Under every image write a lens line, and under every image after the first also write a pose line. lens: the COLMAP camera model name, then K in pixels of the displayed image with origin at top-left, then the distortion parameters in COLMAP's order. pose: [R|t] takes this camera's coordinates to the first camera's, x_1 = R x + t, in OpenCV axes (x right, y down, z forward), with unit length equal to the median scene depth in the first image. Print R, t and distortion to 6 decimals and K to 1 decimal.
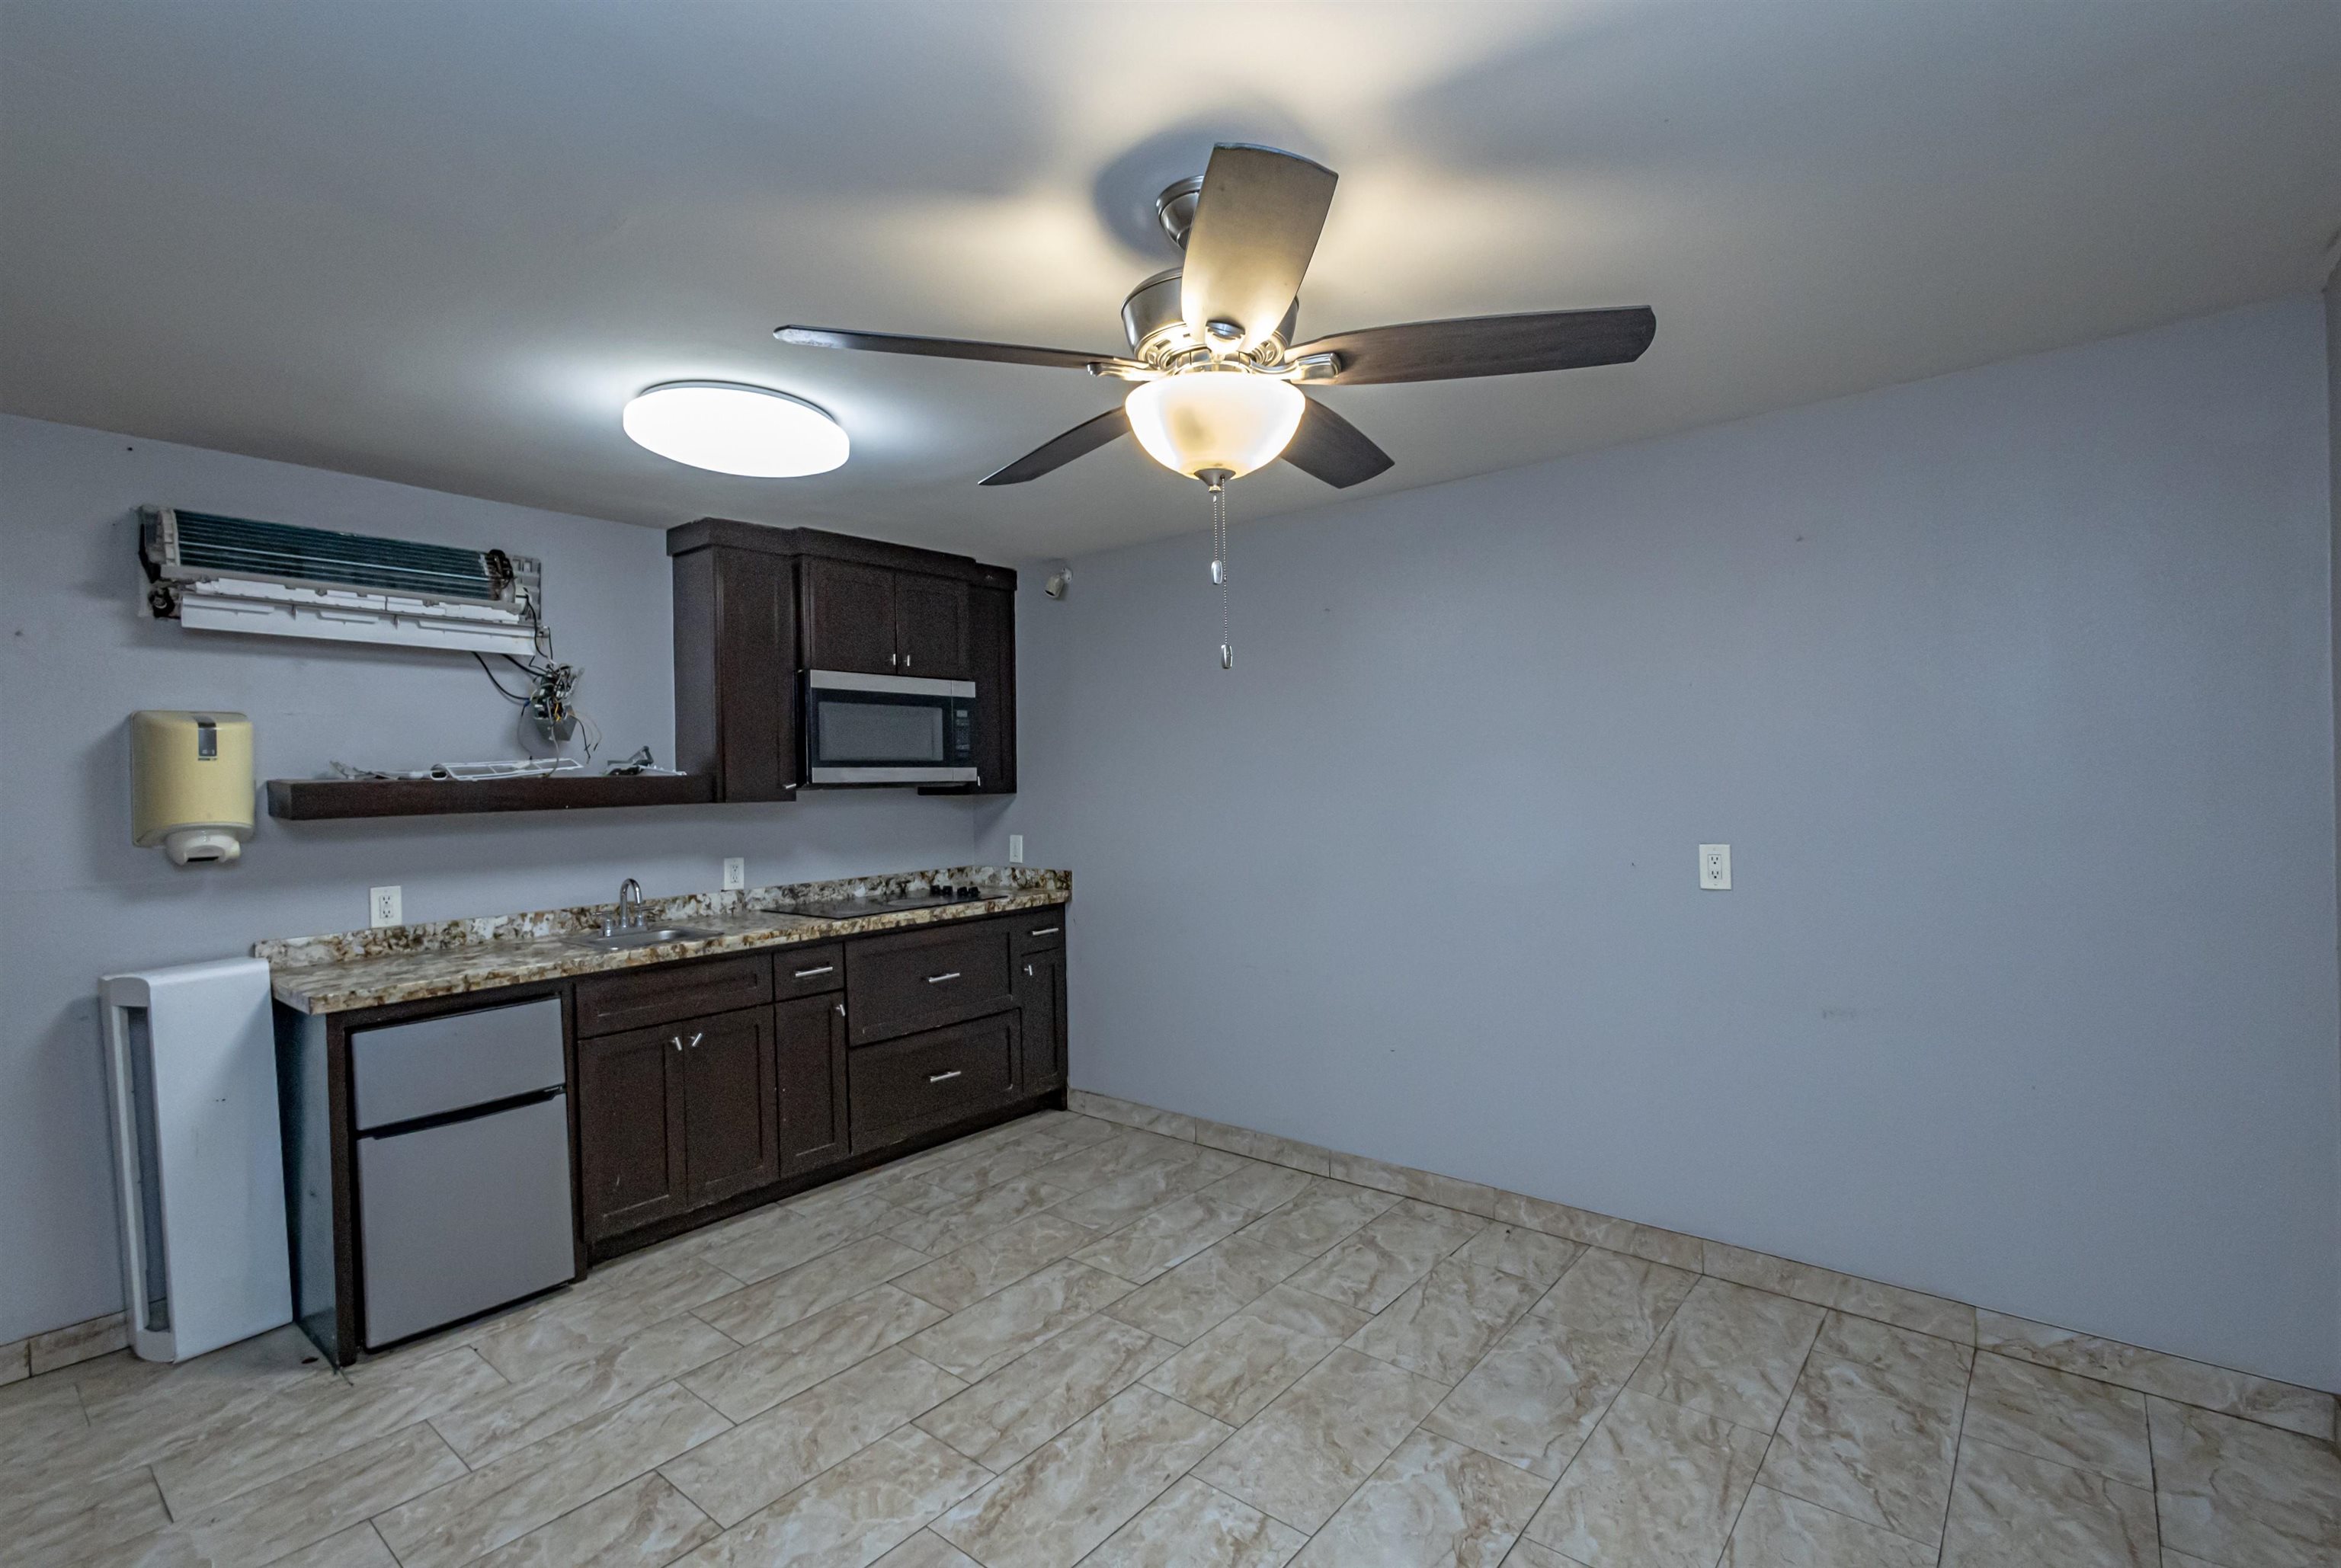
lens RADIAL K [[1078.0, 0, 1179.9], [0, 1078.0, 792.0], [0, 0, 1]] dist [0.005861, 0.000257]
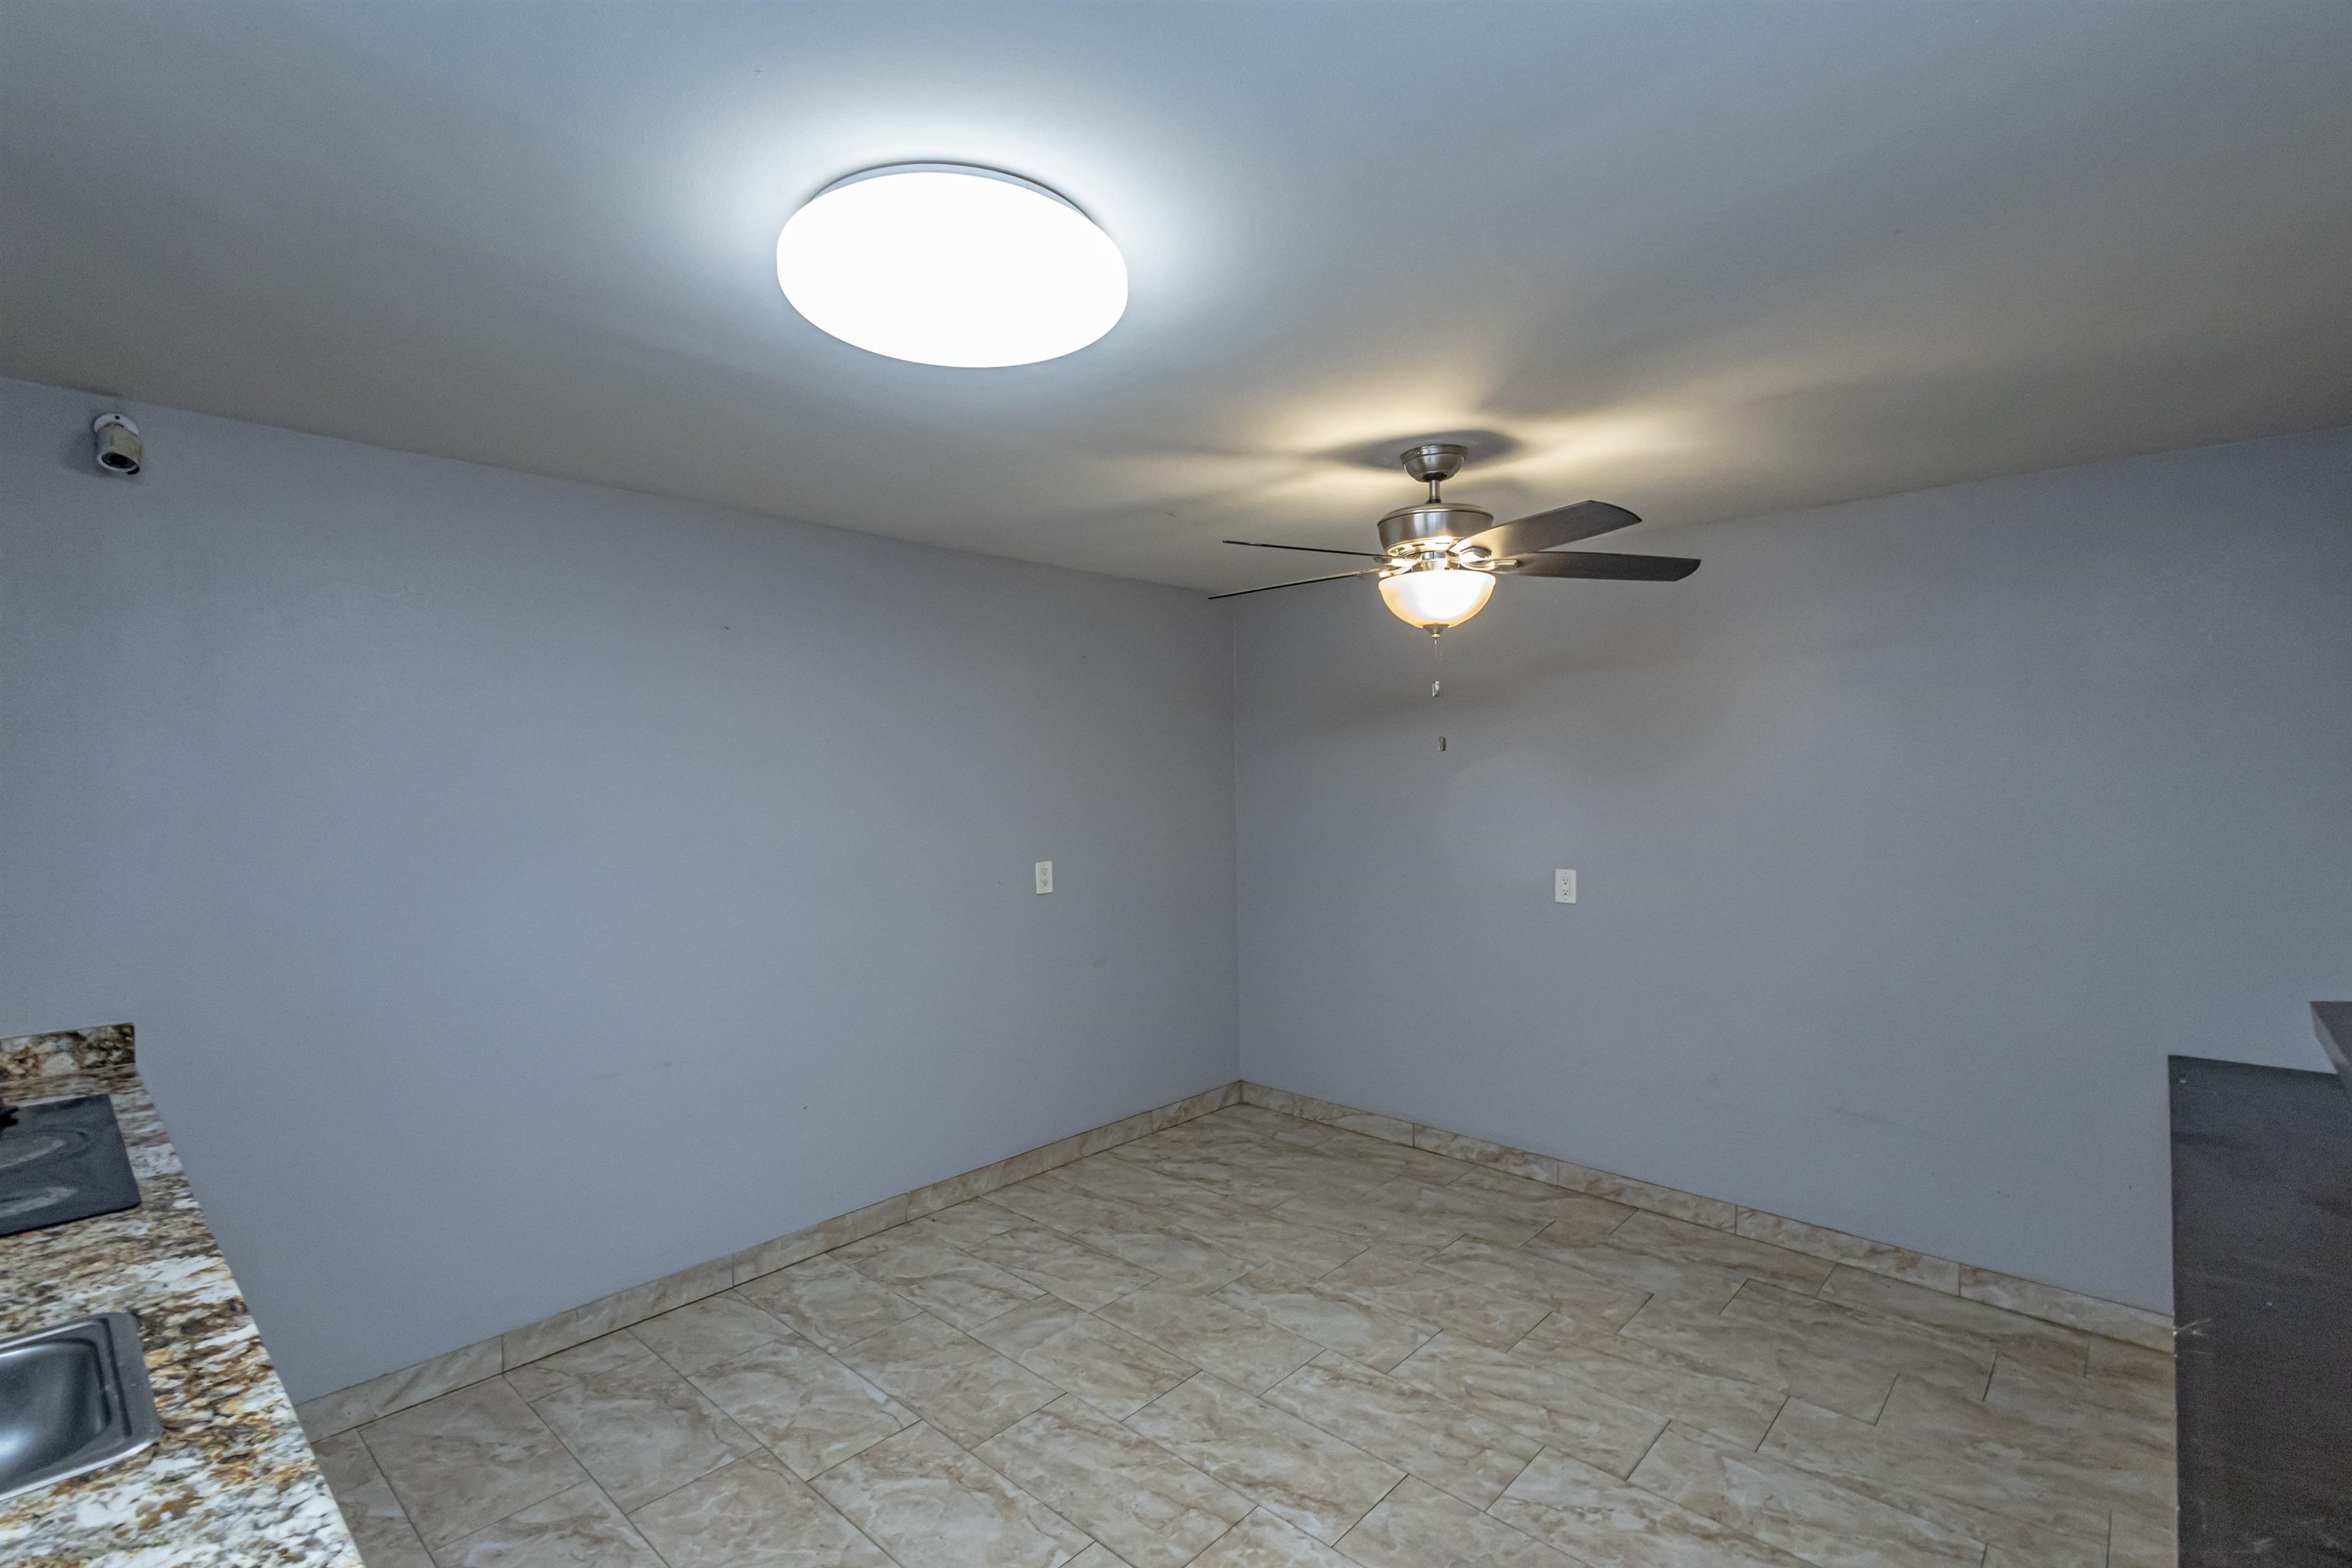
lens RADIAL K [[1074.8, 0, 1181.6], [0, 1074.8, 777.1], [0, 0, 1]] dist [0.008639, -0.001920]
pose [[0.041413, 0.016937, 0.998999, -0.995157], [0.021102, 0.999618, -0.017822, -0.036313], [-0.998919, 0.021819, 0.041040, 0.836050]]
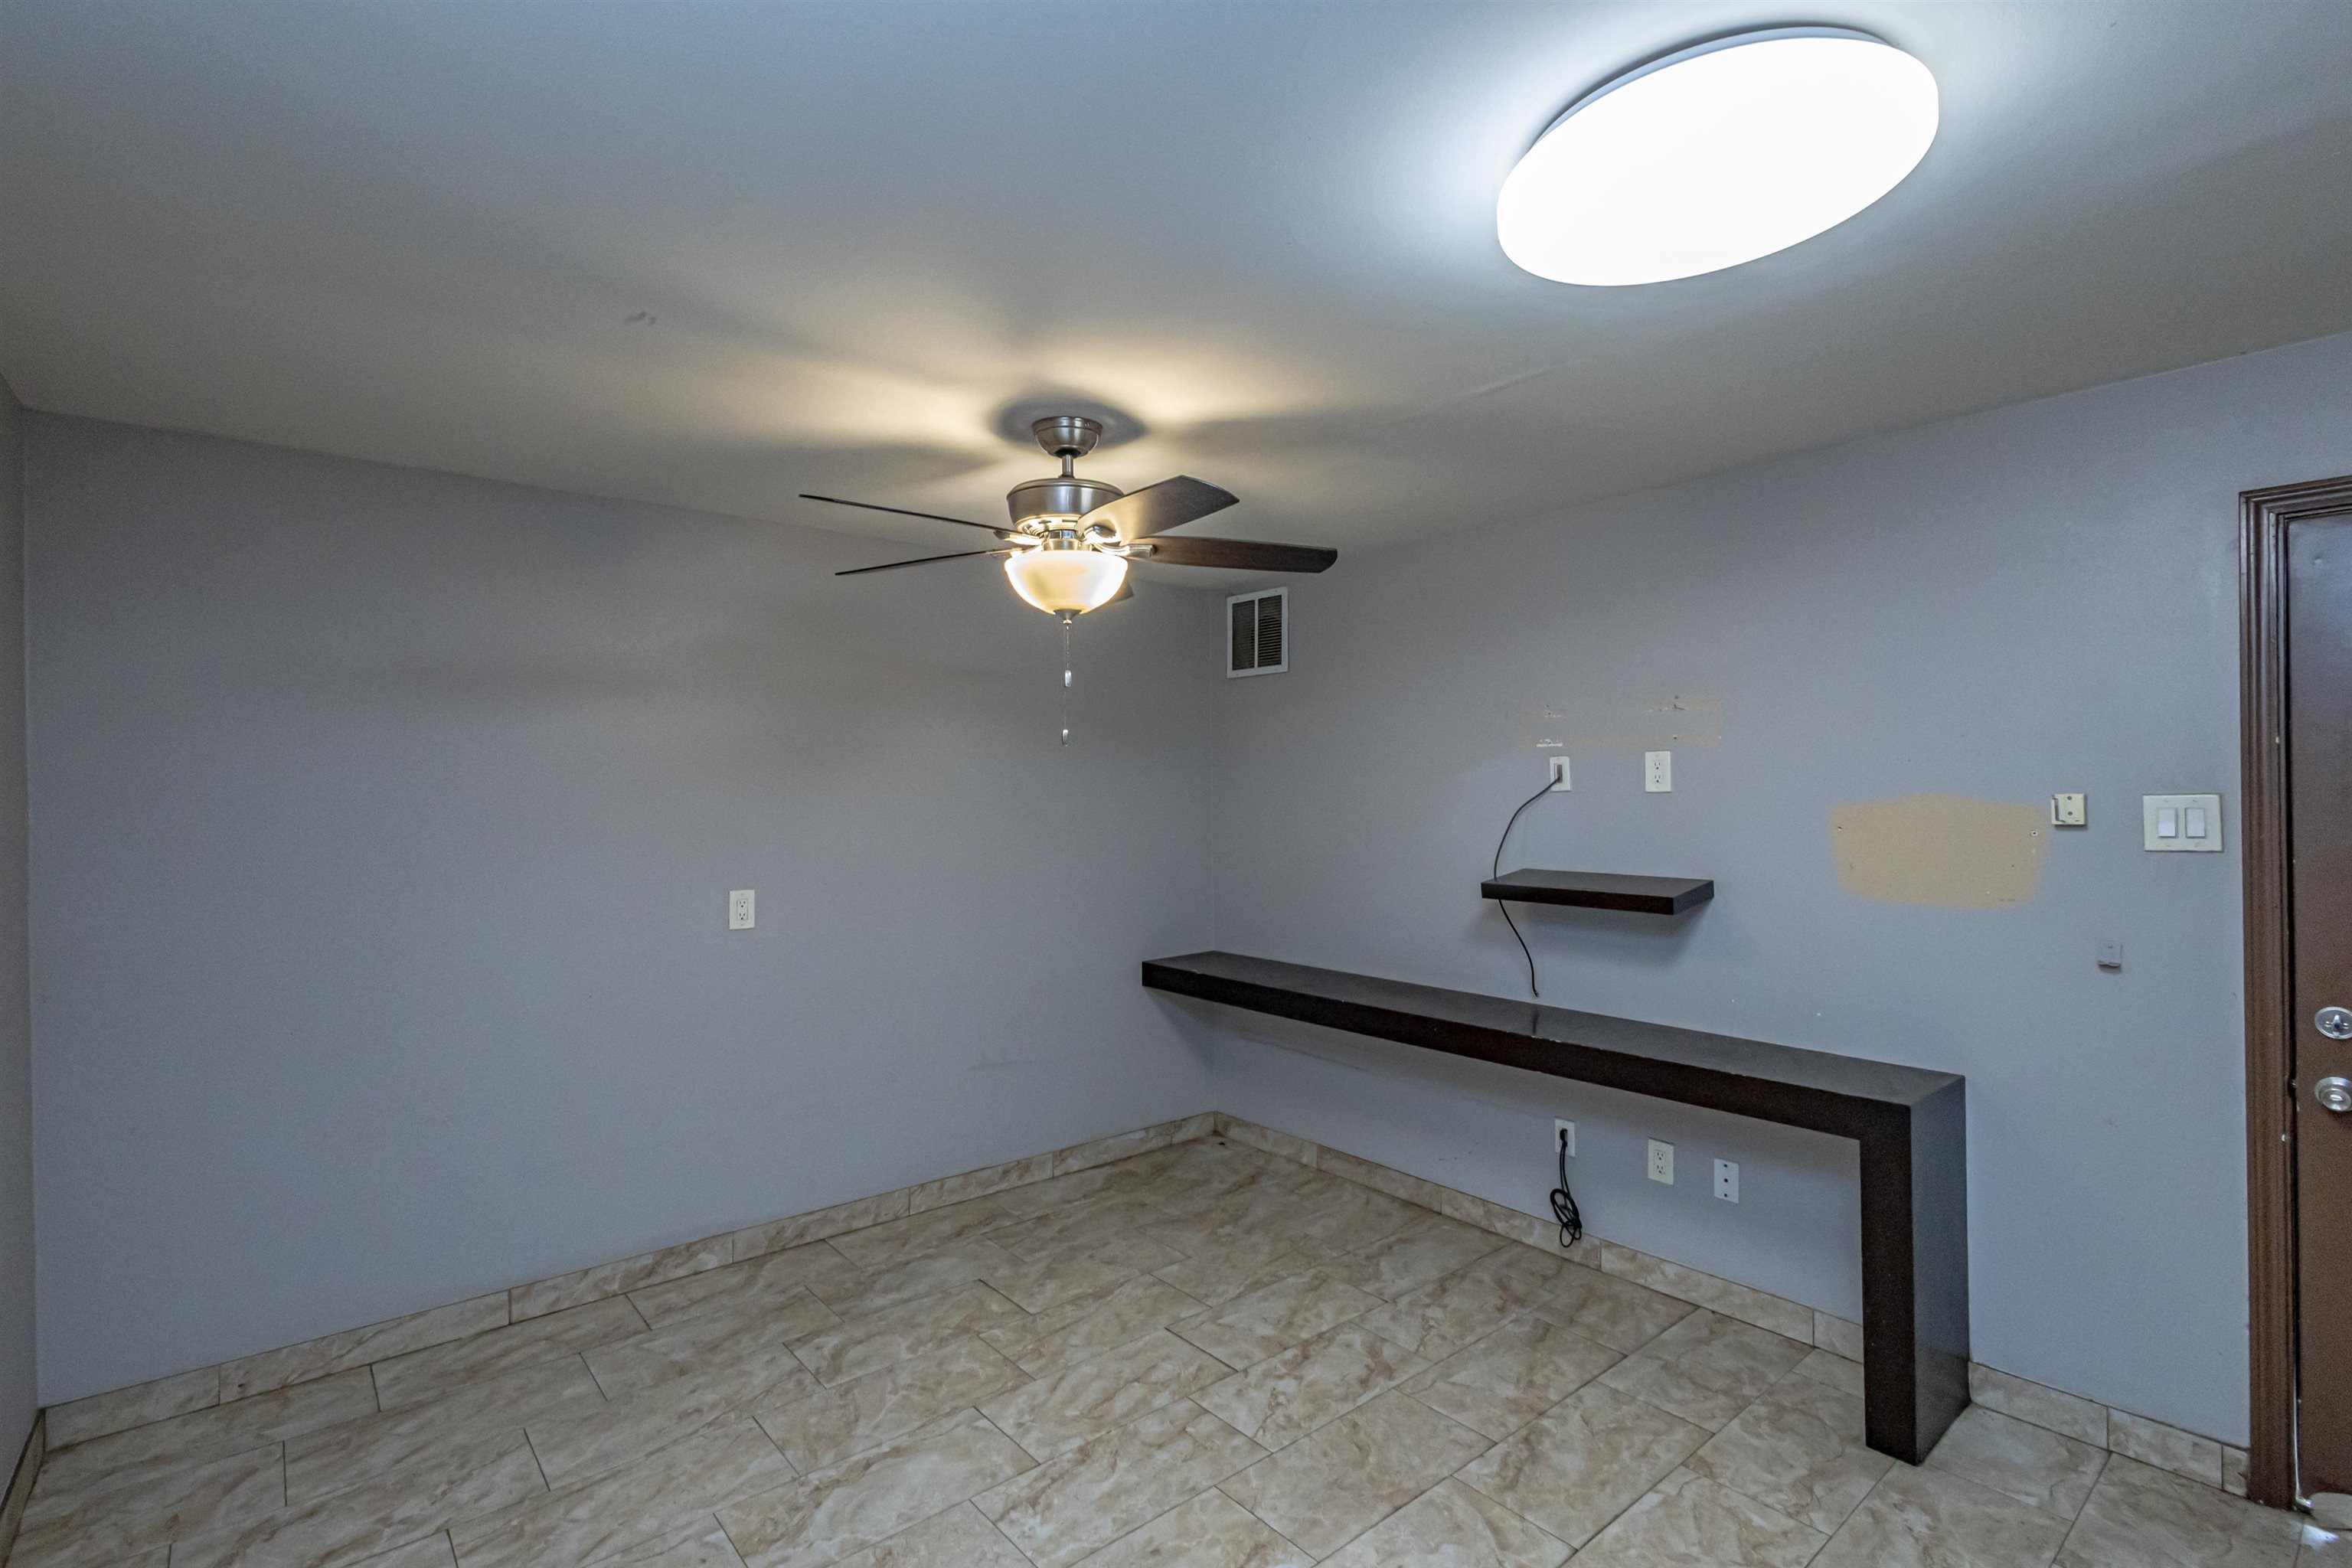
lens RADIAL K [[1074.8, 0, 1176.3], [0, 1074.8, 788.0], [0, 0, 1]] dist [0.008639, -0.001920]
pose [[-0.984594, 0.028185, 0.172571, -0.229484], [0.029805, 0.999533, 0.006804, -0.040114], [-0.172298, 0.011842, -0.984974, 1.543249]]
